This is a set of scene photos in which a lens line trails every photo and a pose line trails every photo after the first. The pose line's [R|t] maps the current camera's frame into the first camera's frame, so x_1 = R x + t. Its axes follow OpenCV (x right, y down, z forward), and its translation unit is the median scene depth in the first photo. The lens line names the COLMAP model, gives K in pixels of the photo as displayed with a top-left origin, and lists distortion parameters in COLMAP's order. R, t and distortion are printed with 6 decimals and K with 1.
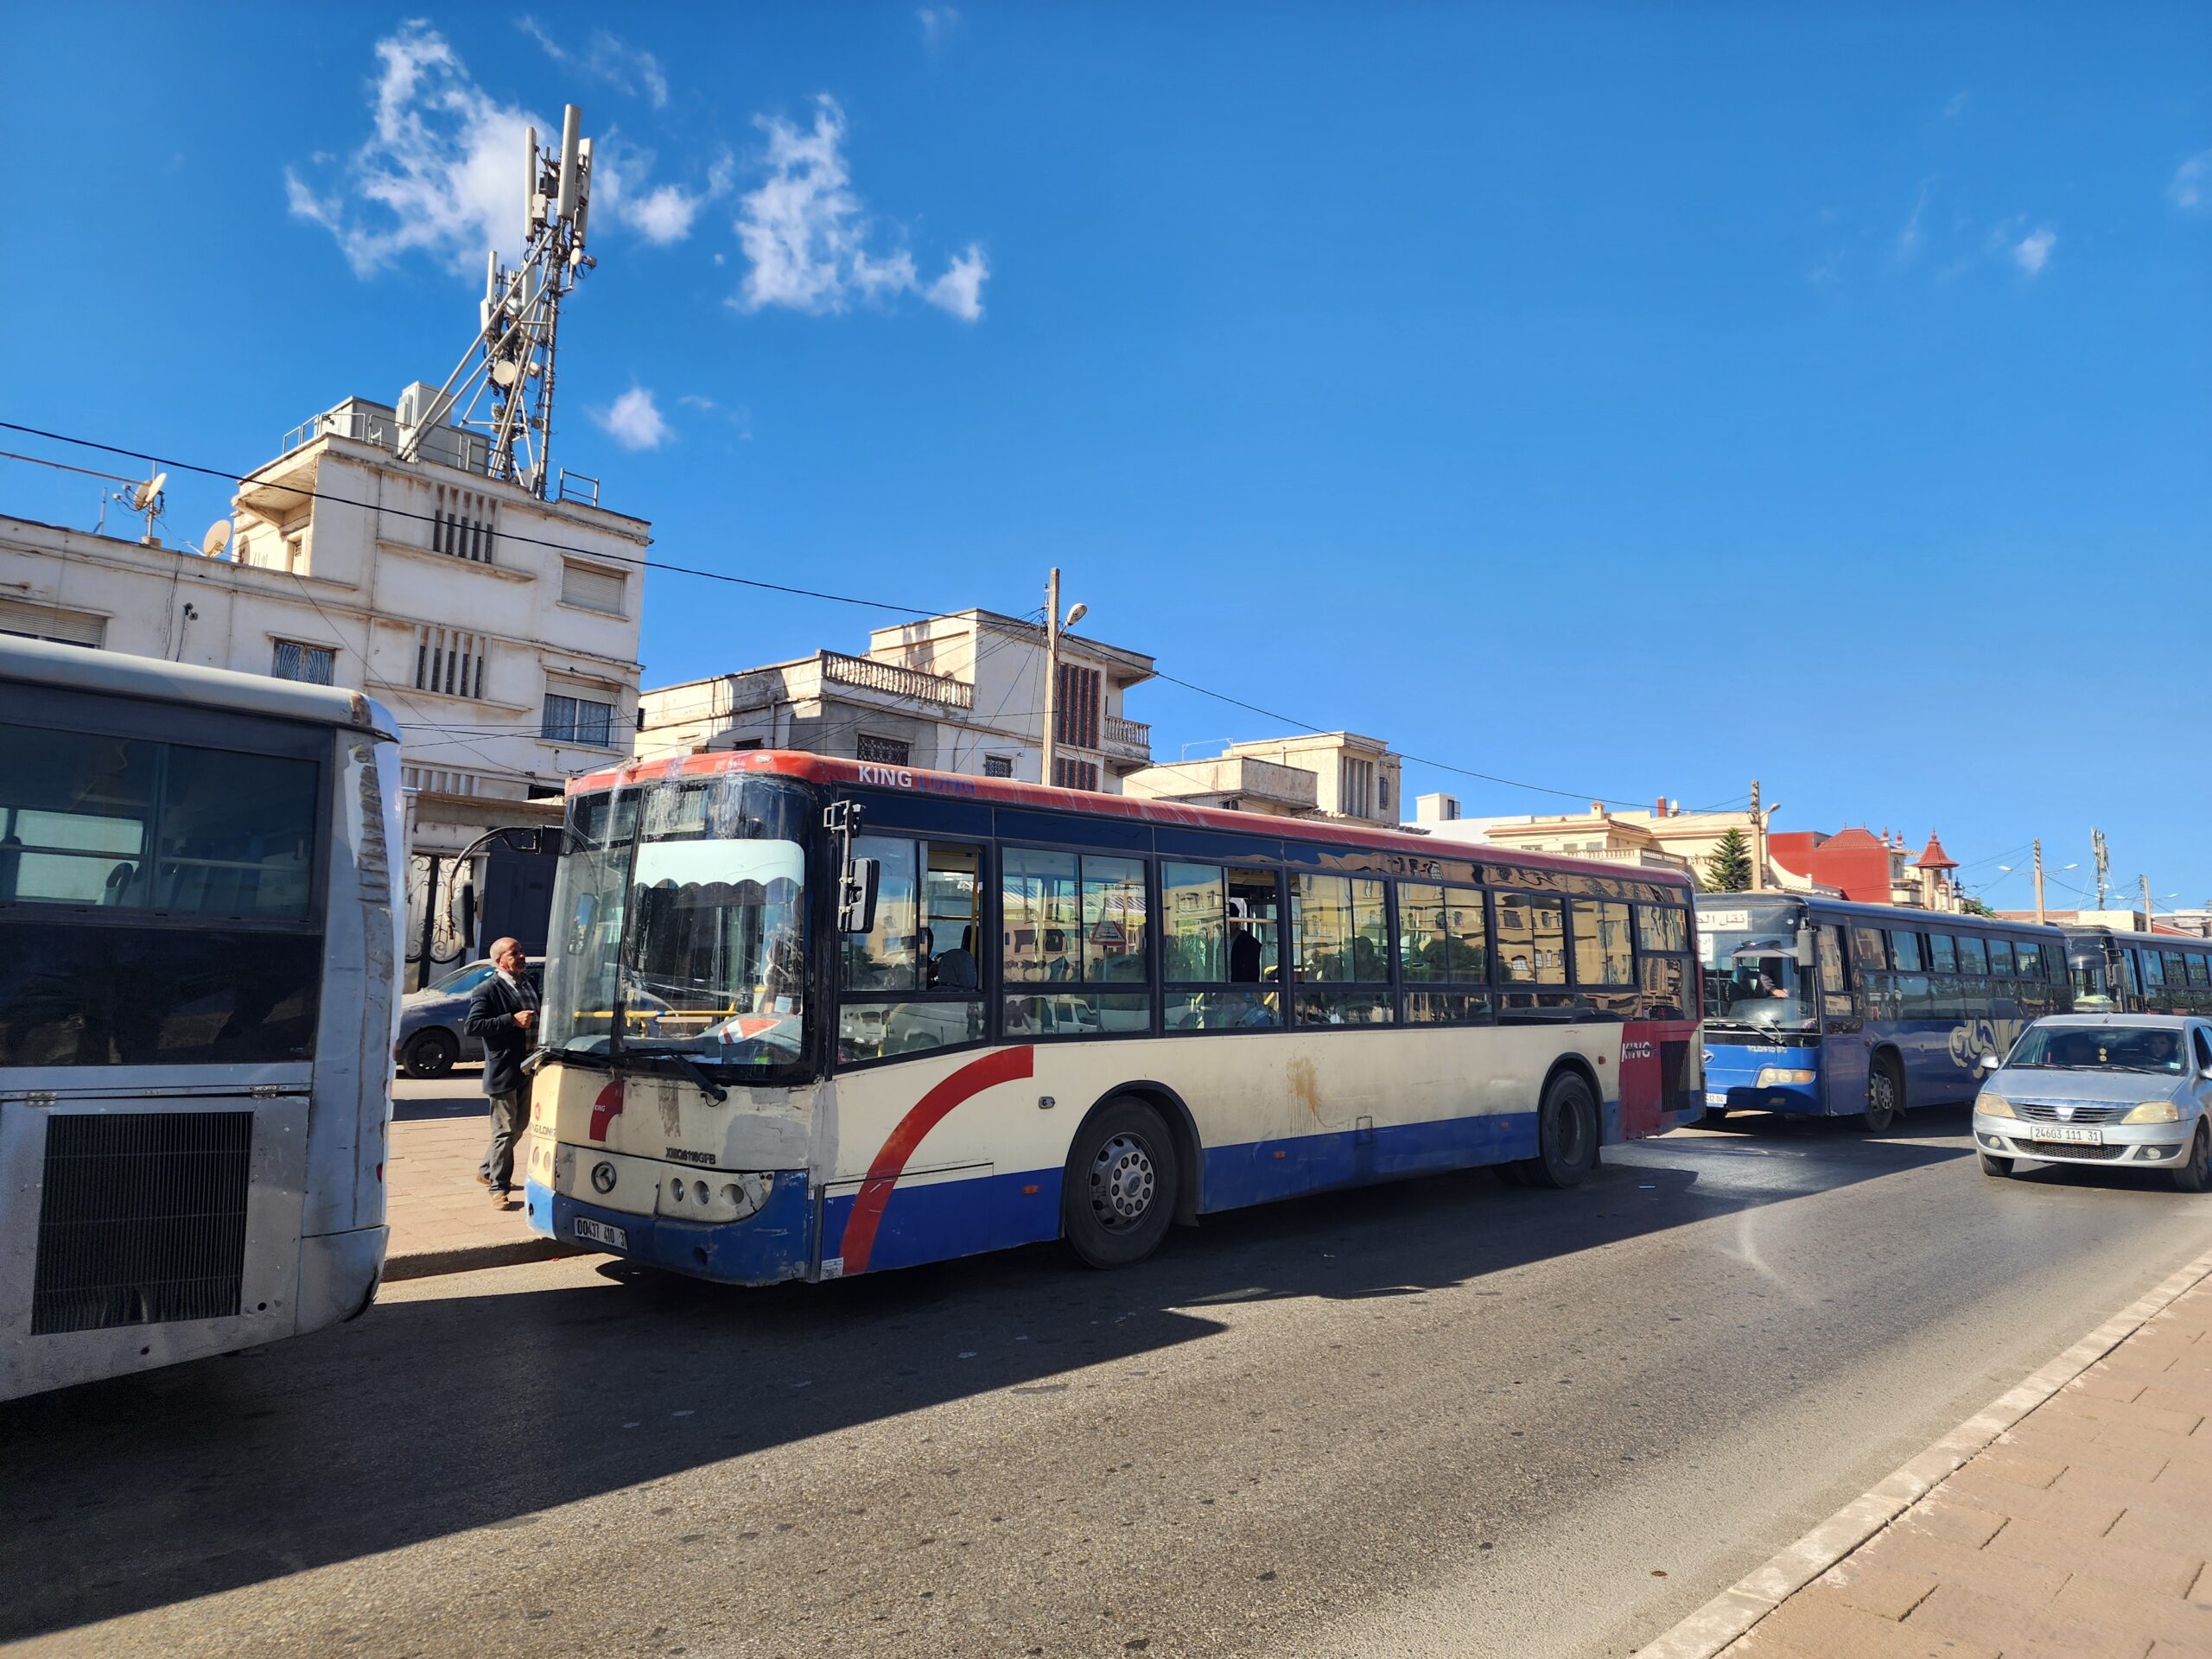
lens RADIAL K [[1519.8, 0, 1085.7], [0, 1519.8, 815.6], [0, 0, 1]] dist [0.086752, -0.059246]
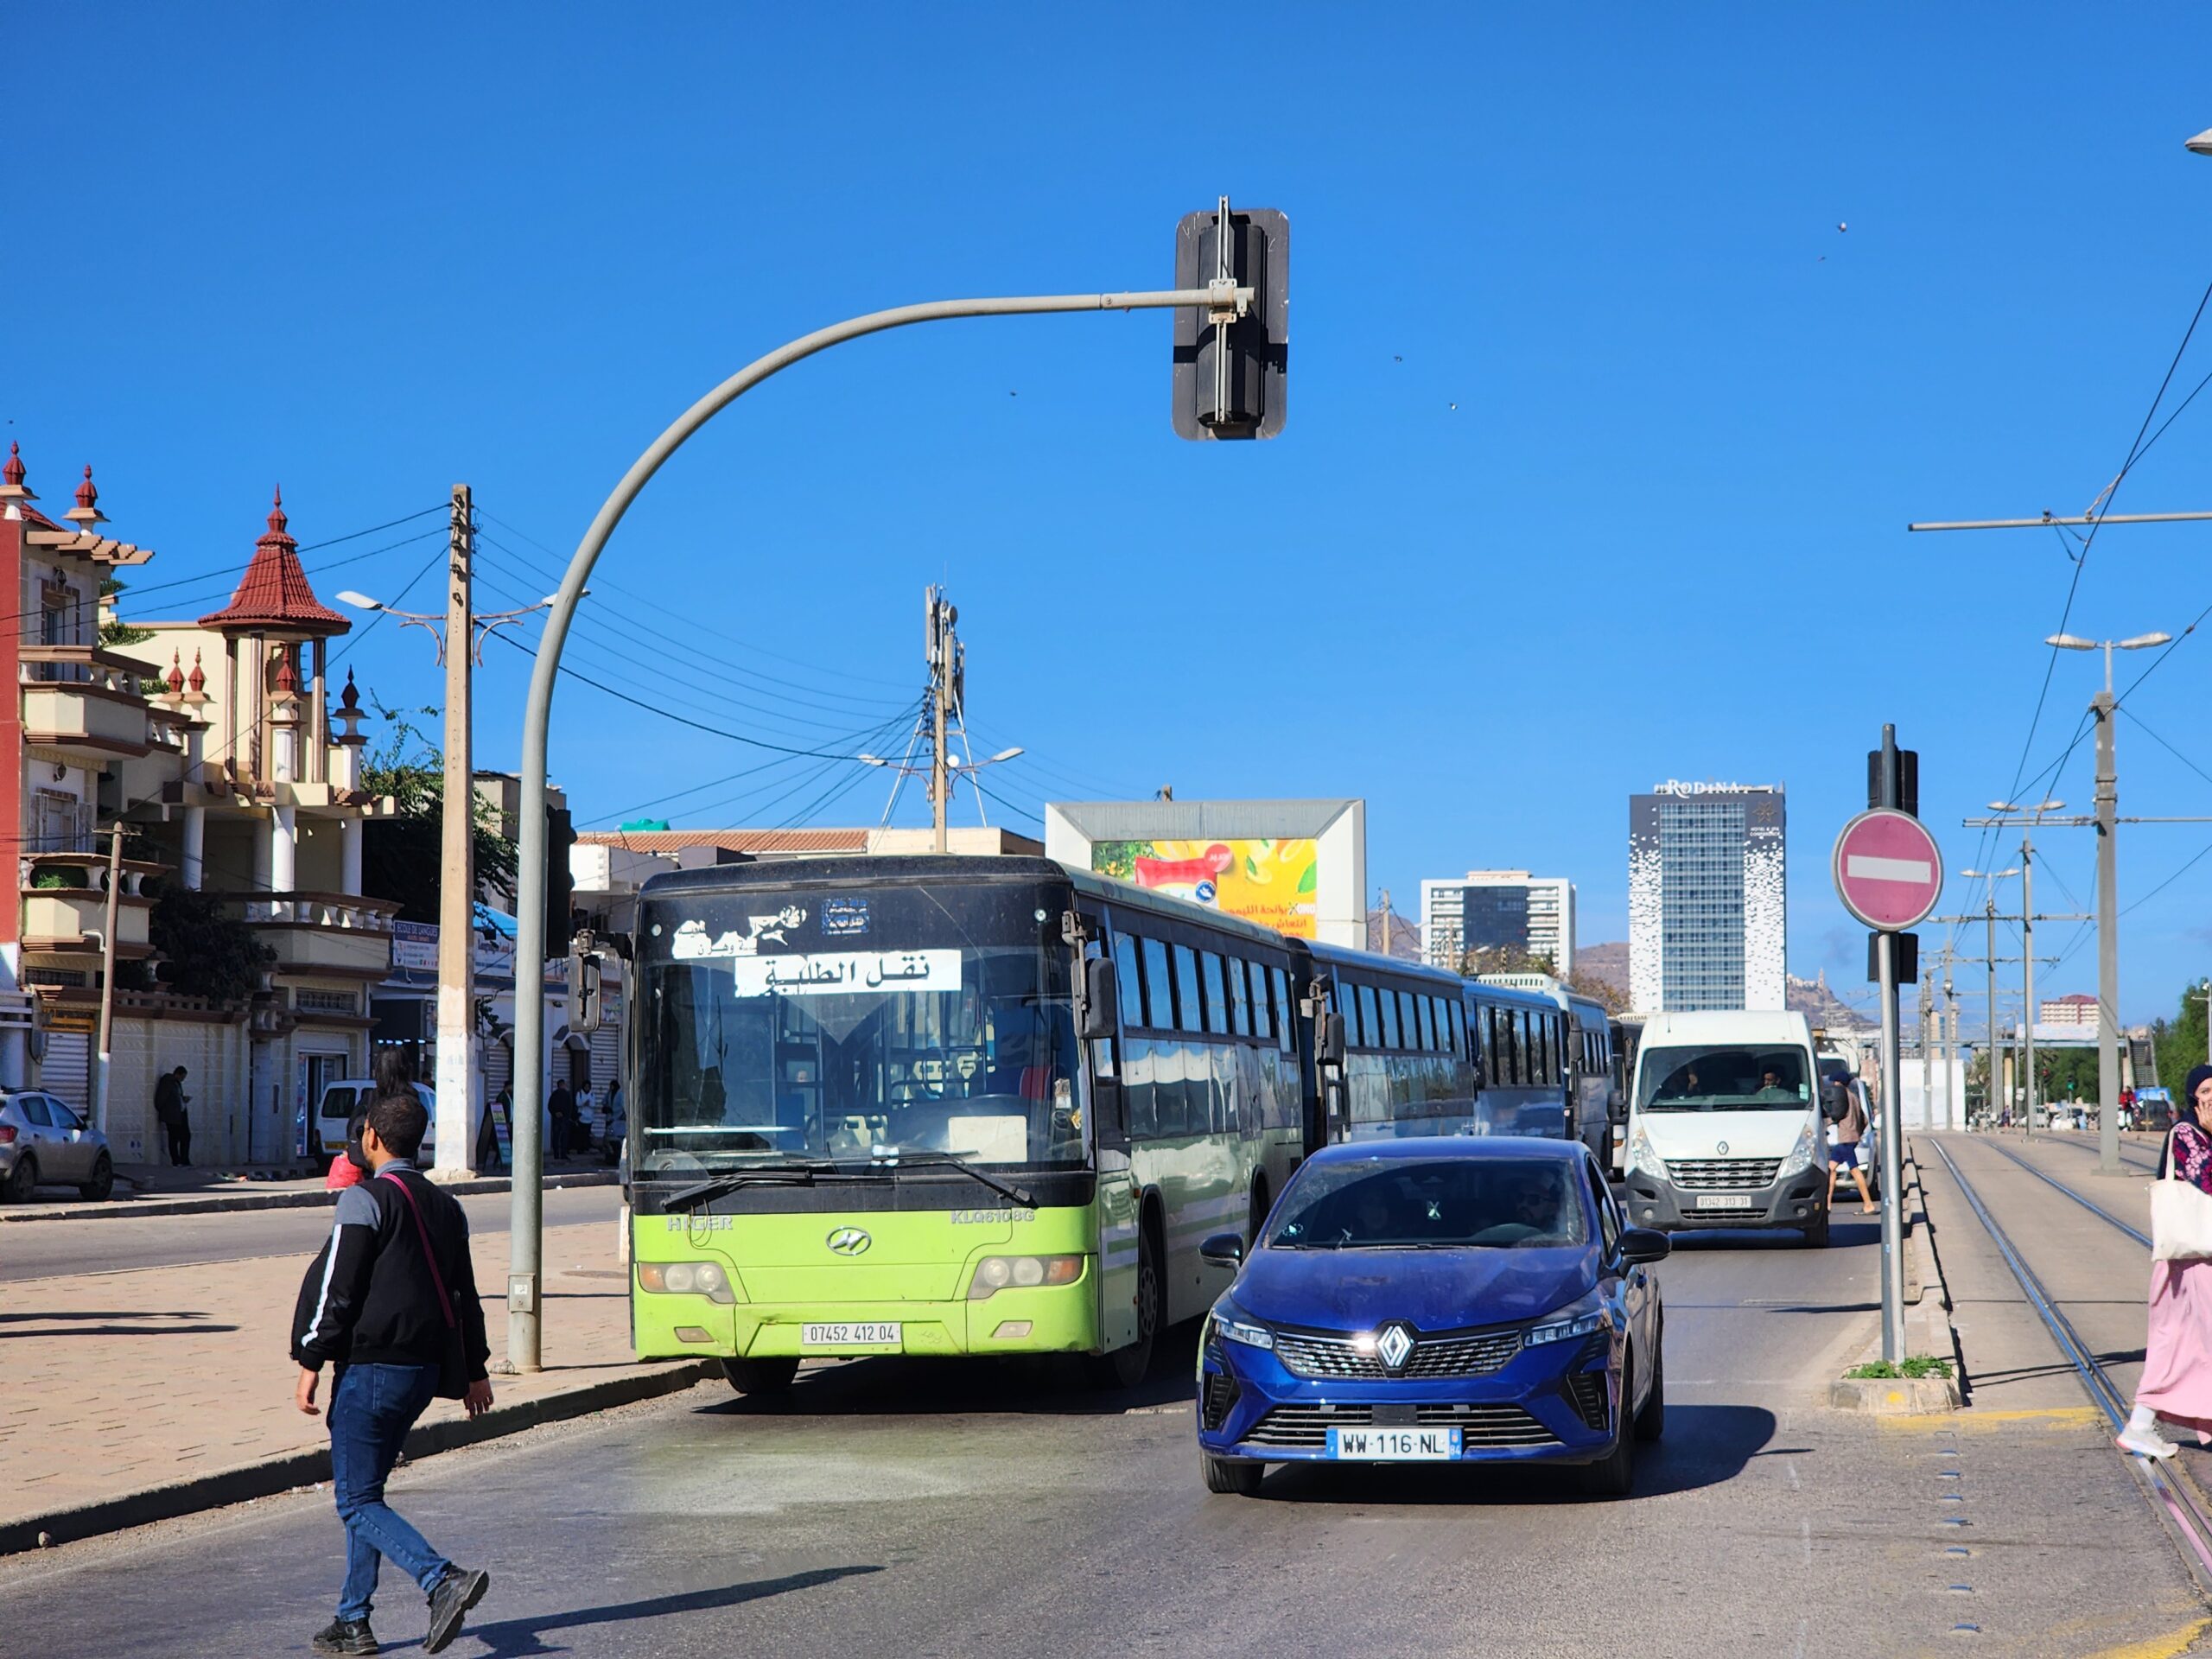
lens RADIAL K [[4327.6, 0, 1241.5], [0, 4327.6, 889.0], [0, 0, 1]] dist [0.116249, 0.000000]
pose [[0.825166, 0.002279, 0.564886, 0.601443], [-0.038208, 0.997927, 0.051786, 0.077313], [-0.563597, -0.064316, 0.823542, 0.625372]]
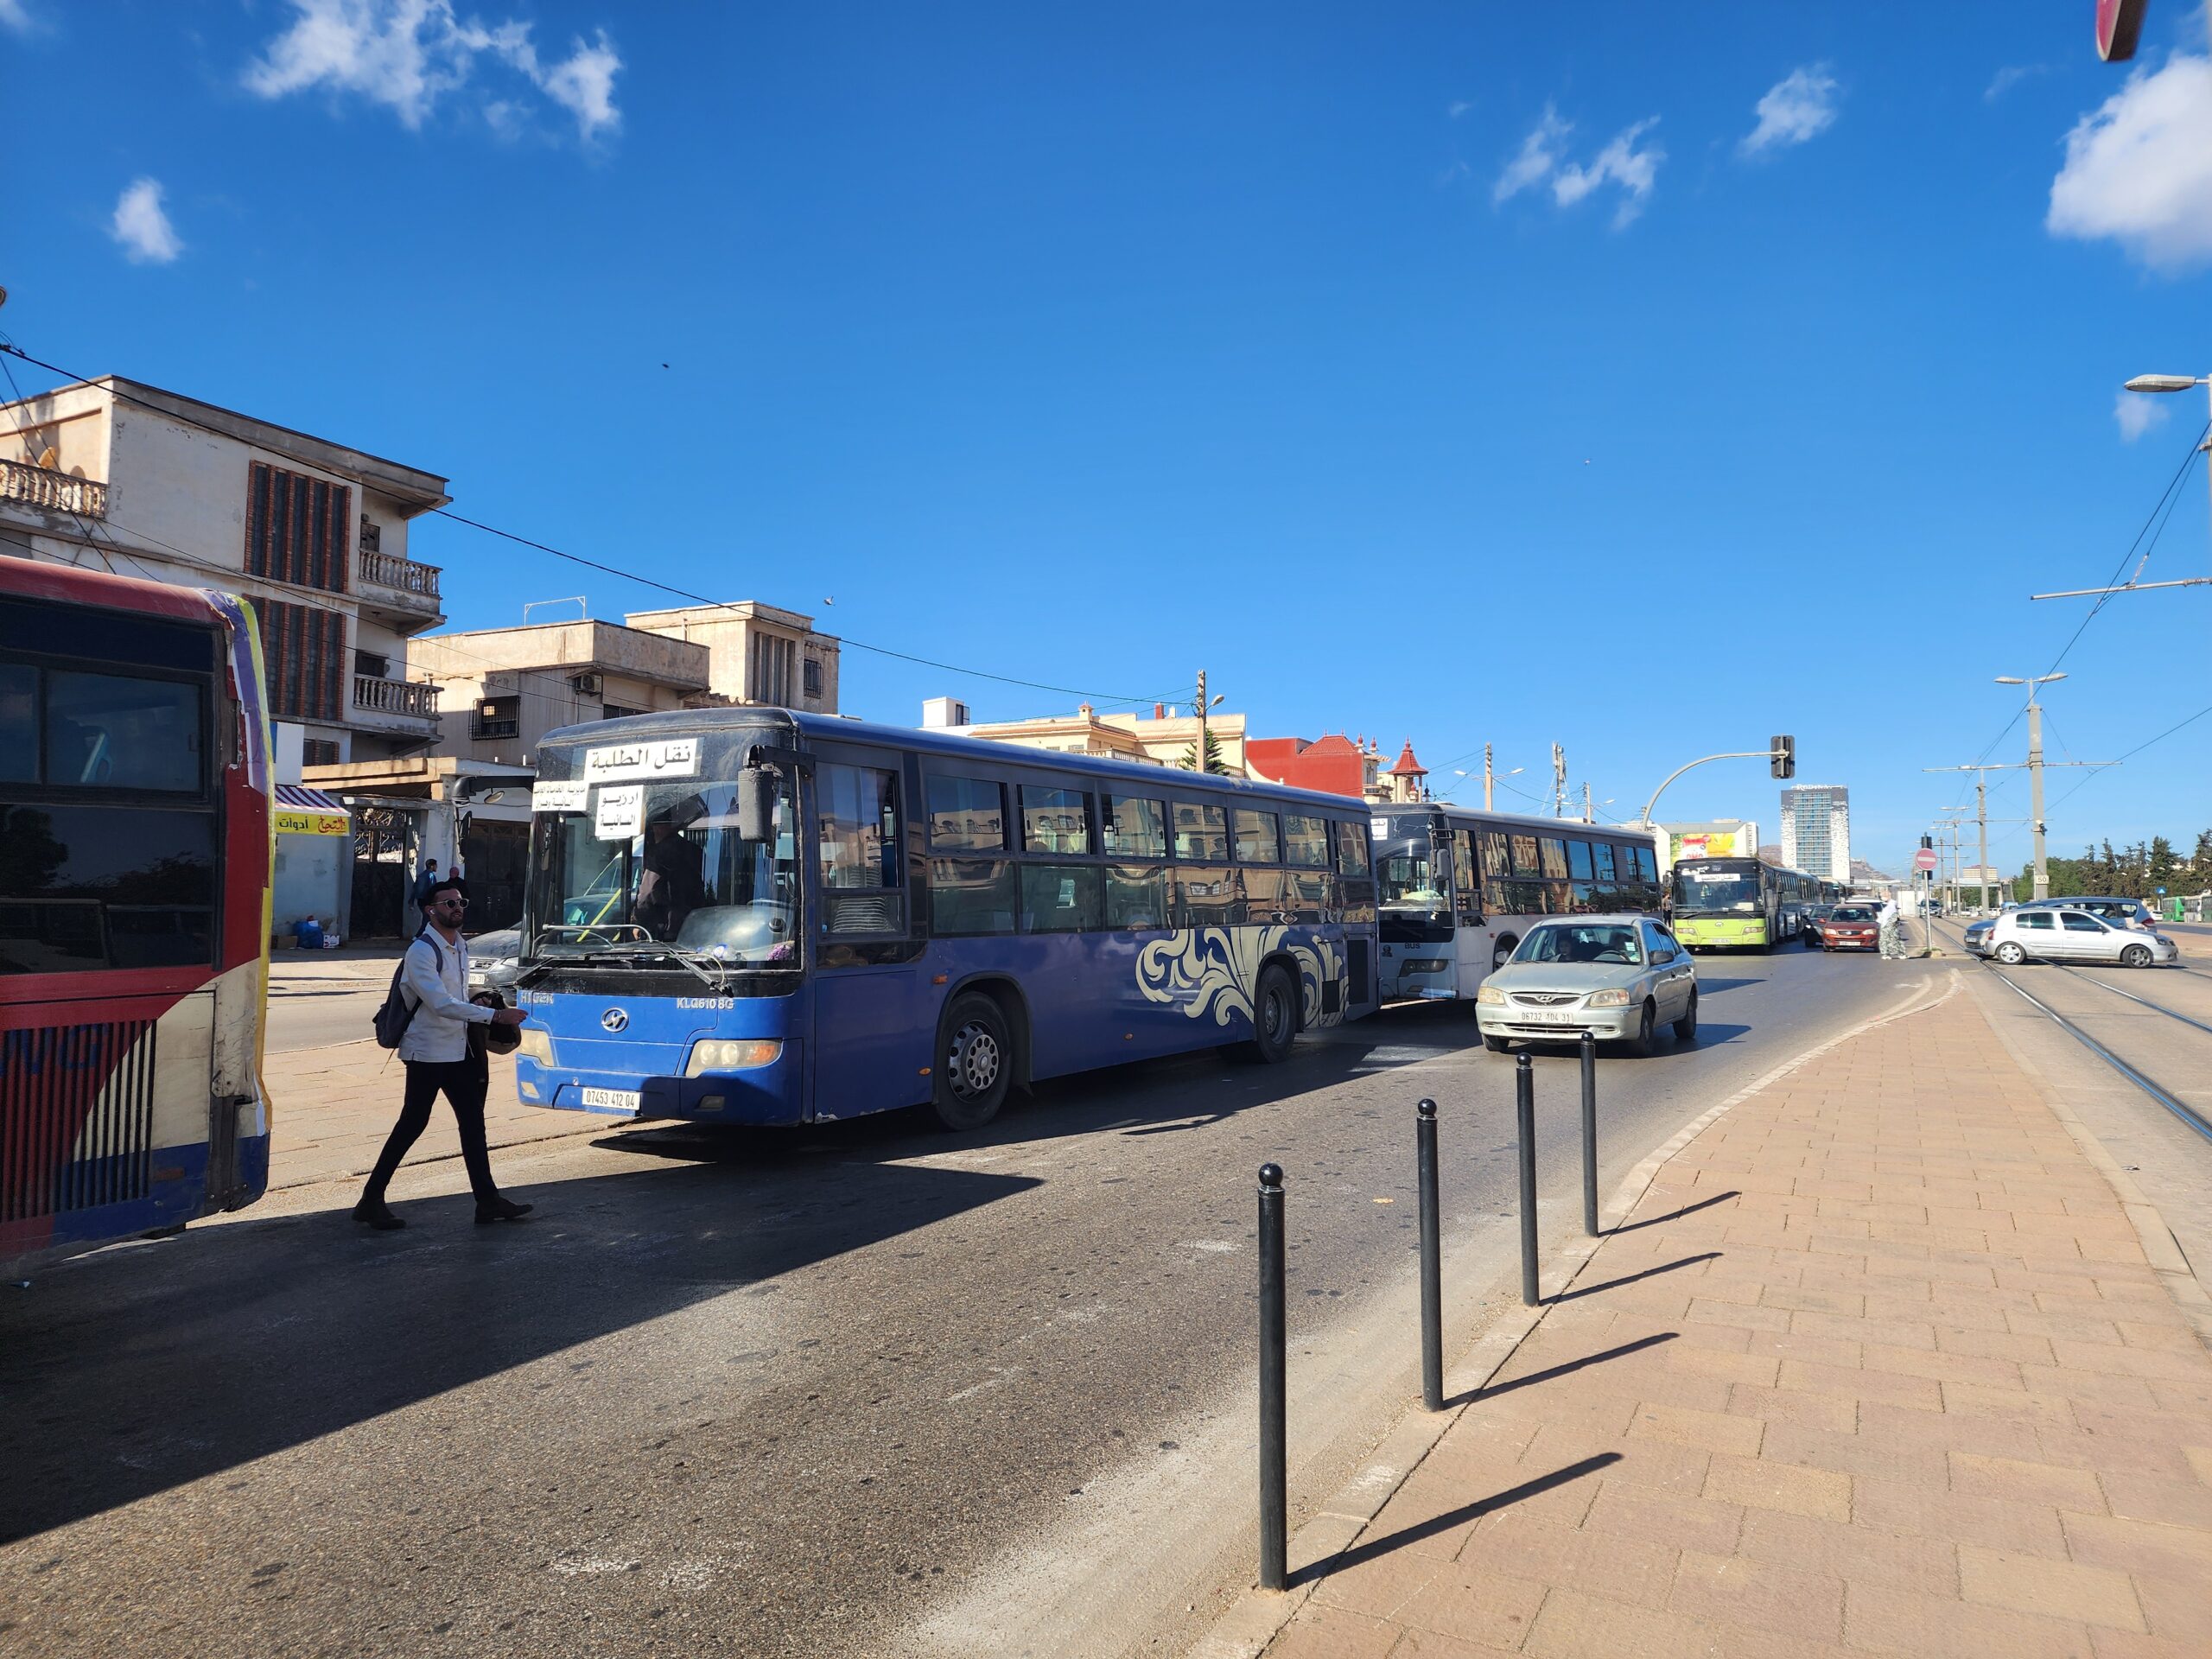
lens RADIAL K [[1519.8, 0, 1087.6], [0, 1519.8, 825.3], [0, 0, 1]] dist [0.086752, -0.059246]
pose [[0.963925, -0.006688, 0.266089, 0.176391], [-0.008980, 0.998298, 0.057623, 0.025292], [-0.266022, -0.057934, 0.962225, 0.196574]]
